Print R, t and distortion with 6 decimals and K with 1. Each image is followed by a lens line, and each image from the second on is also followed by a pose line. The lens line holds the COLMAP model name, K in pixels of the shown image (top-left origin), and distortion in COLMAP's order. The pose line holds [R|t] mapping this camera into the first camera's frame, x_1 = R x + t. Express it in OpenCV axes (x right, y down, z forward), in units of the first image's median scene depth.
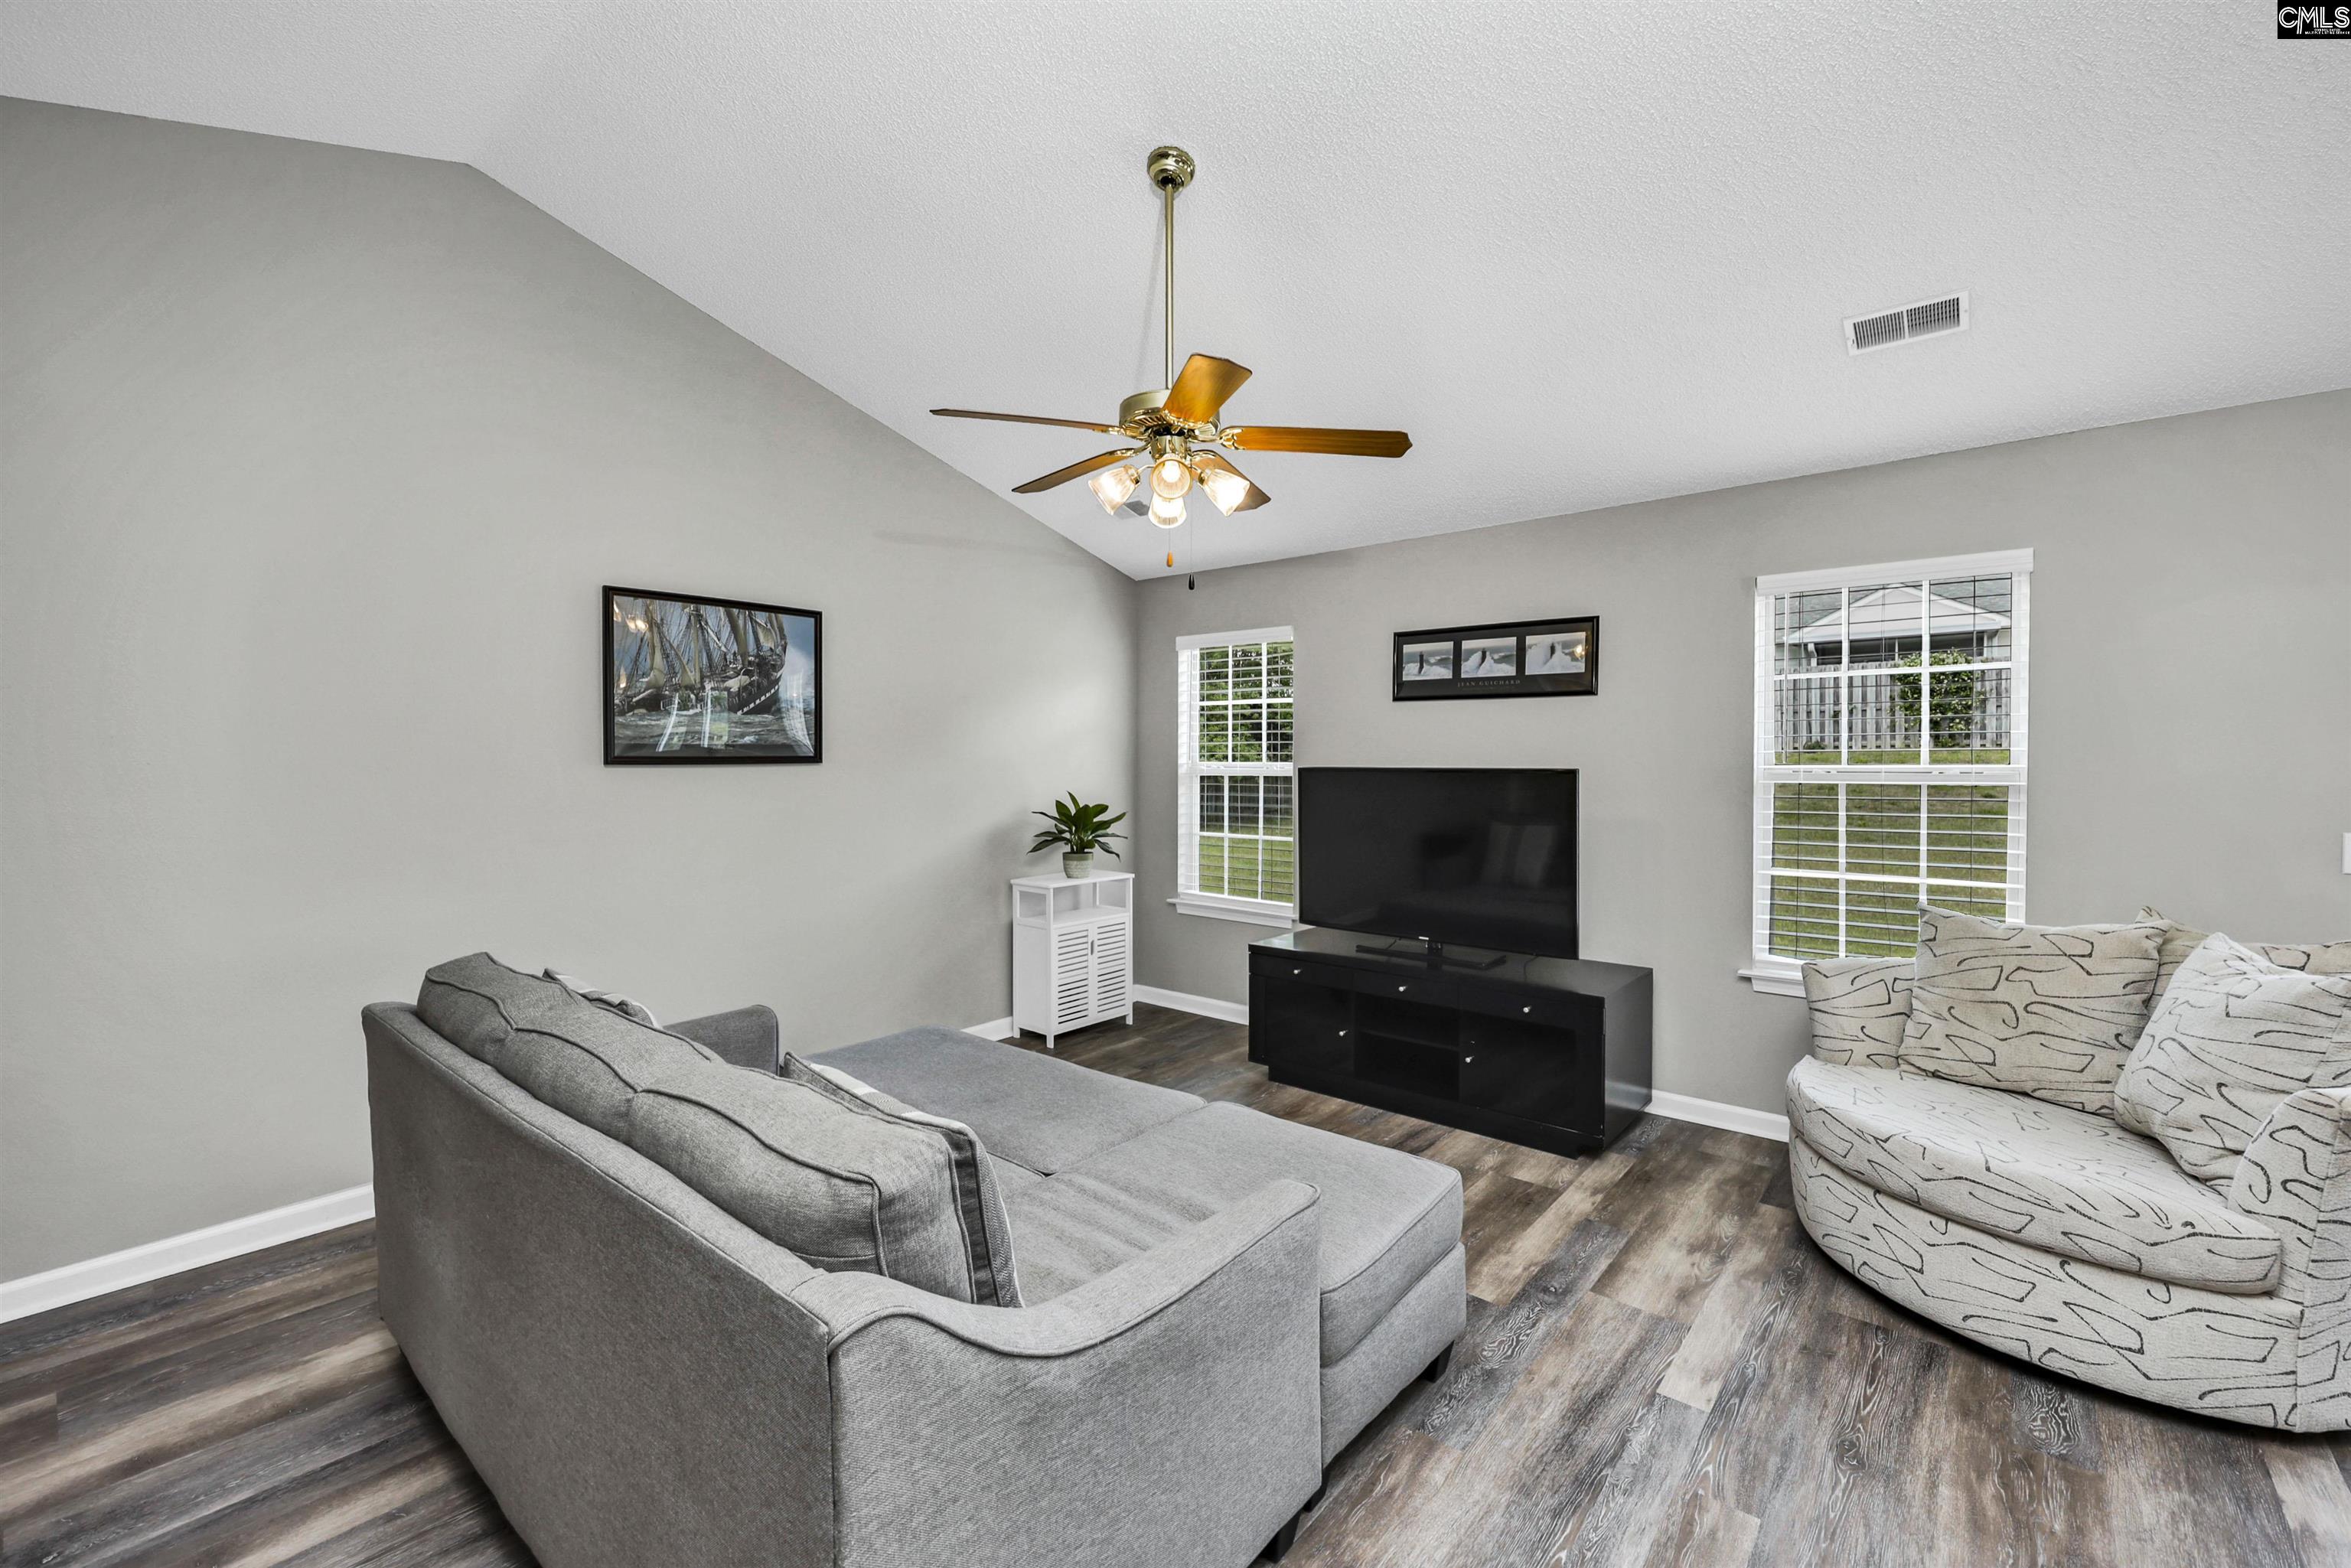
lens RADIAL K [[976.6, 0, 1172.0], [0, 976.6, 762.3], [0, 0, 1]] dist [0.000743, 0.000135]
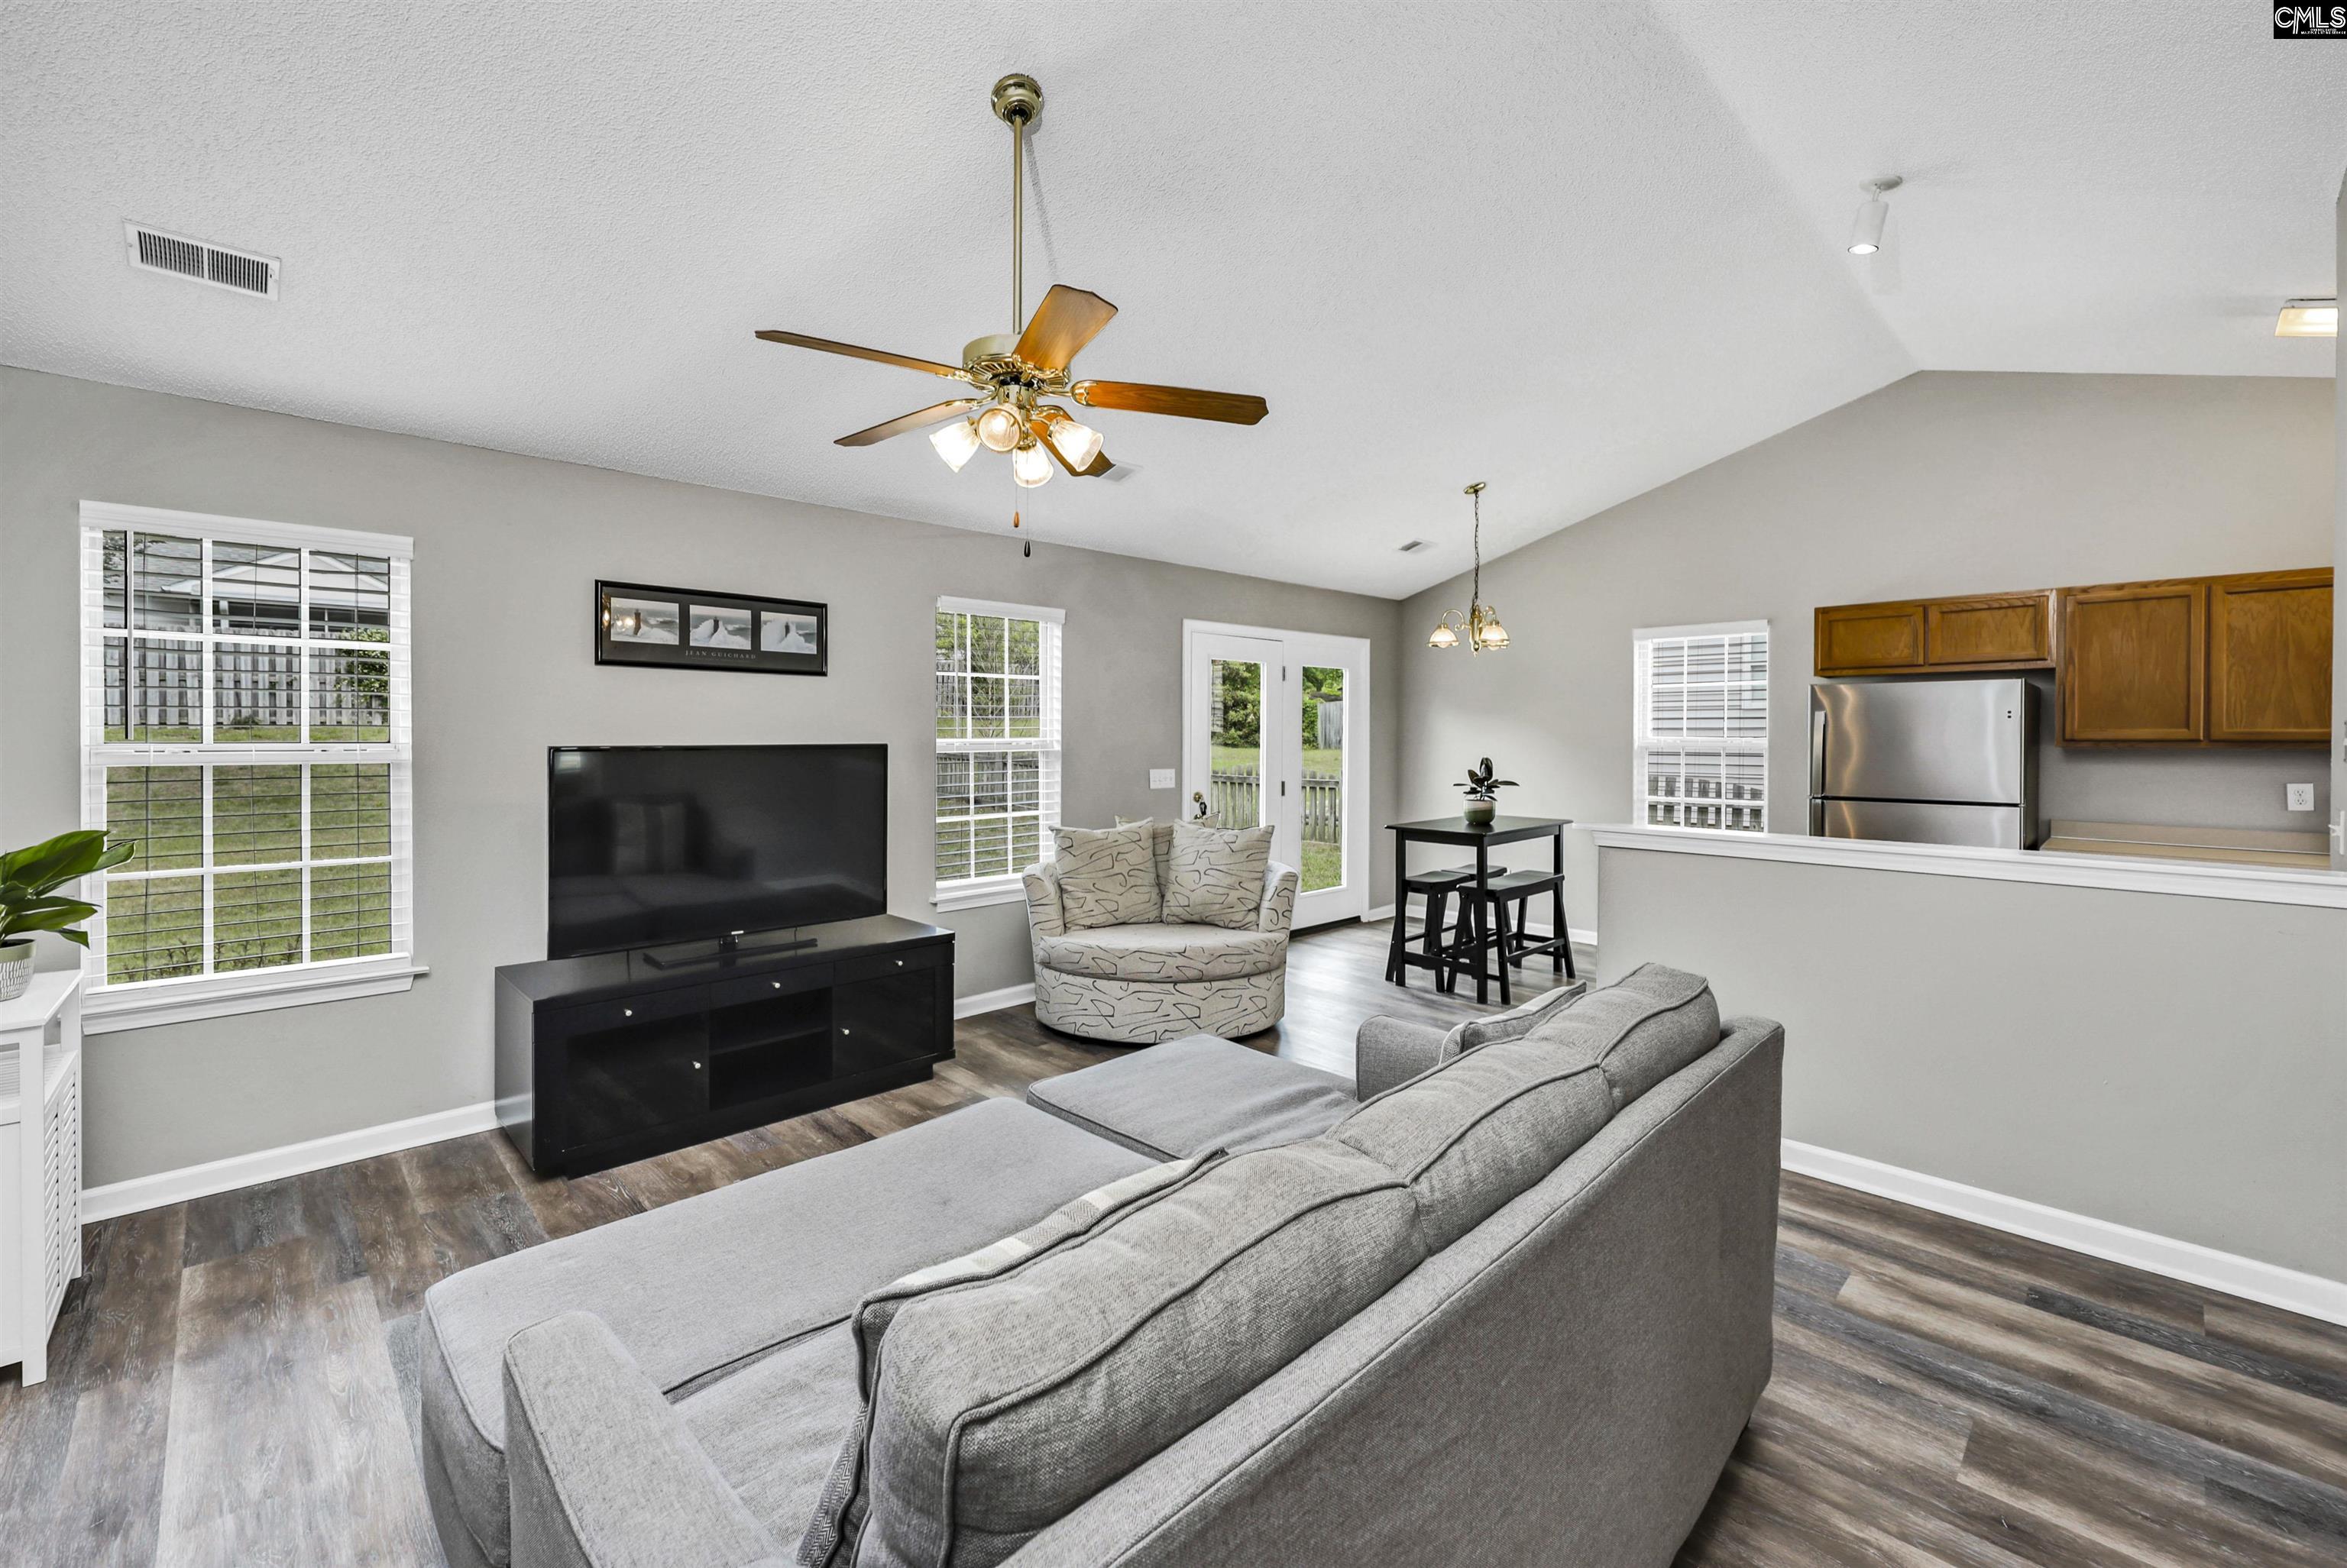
lens RADIAL K [[970.2, 0, 1174.4], [0, 970.2, 731.4], [0, 0, 1]] dist [0.000213, 0.000114]
pose [[0.096094, 0.002700, 0.995369, -0.458657], [0.005641, 0.999979, -0.003257, -0.001332], [-0.995356, 0.005928, 0.096077, 0.387156]]
